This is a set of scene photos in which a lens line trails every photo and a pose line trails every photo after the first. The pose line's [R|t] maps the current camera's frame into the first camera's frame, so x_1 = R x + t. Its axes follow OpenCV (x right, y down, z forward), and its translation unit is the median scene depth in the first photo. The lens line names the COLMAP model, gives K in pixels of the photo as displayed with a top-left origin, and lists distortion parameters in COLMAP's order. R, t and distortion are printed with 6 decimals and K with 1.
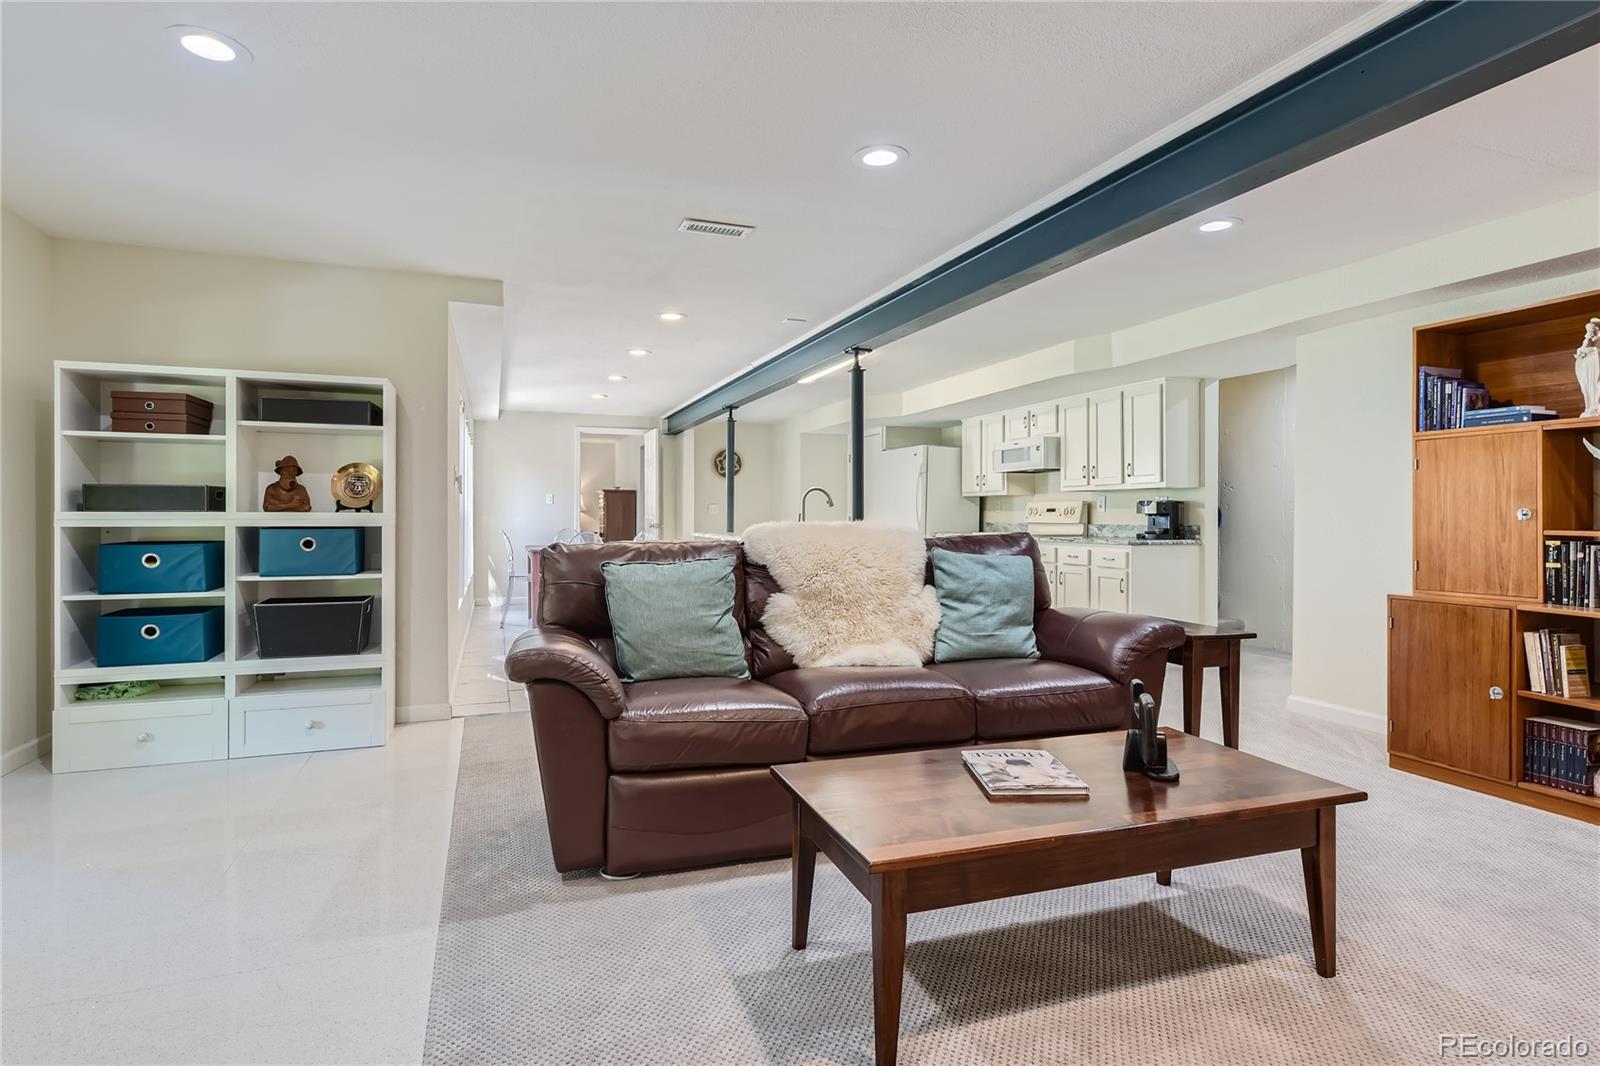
lens RADIAL K [[851.1, 0, 798.2], [0, 851.1, 525.7], [0, 0, 1]] dist [-0.000982, -0.000021]
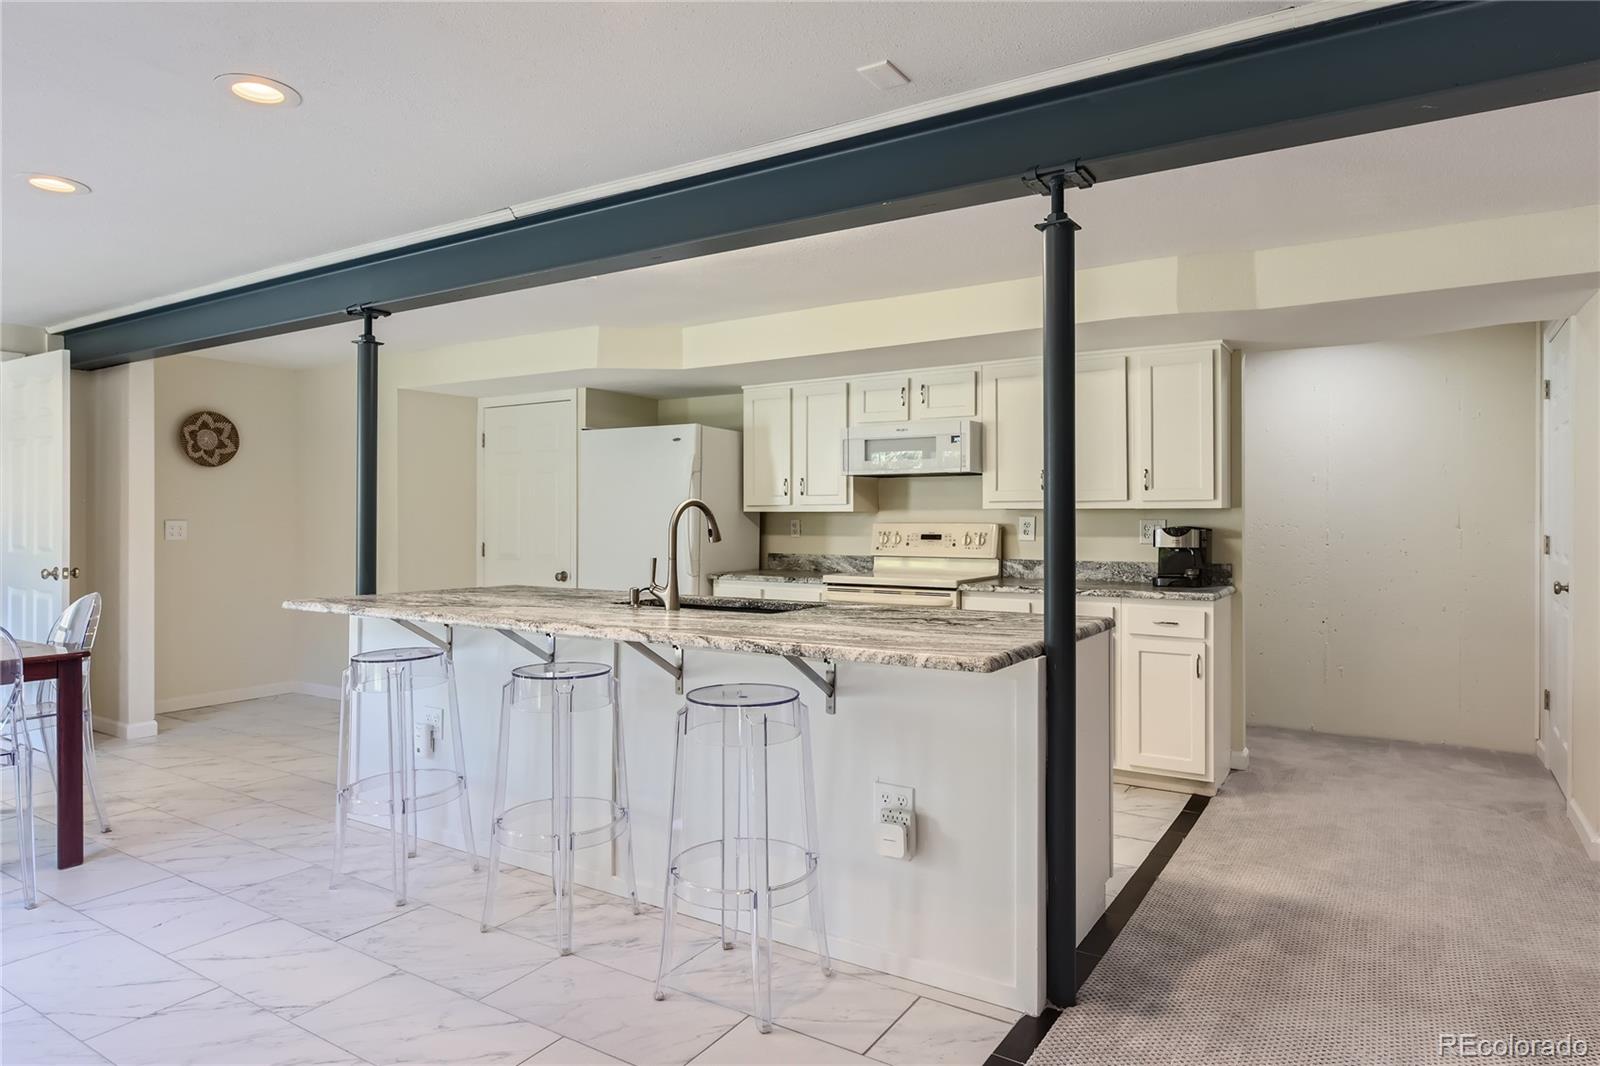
lens RADIAL K [[945.3, 0, 801.6], [0, 945.3, 523.0], [0, 0, 1]] dist [0.008551, 0.001200]
pose [[0.792016, -0.003950, 0.610487, -0.210933], [0.007769, 0.999963, -0.003608, -0.026462], [-0.610450, 0.007601, 0.792018, 0.491759]]
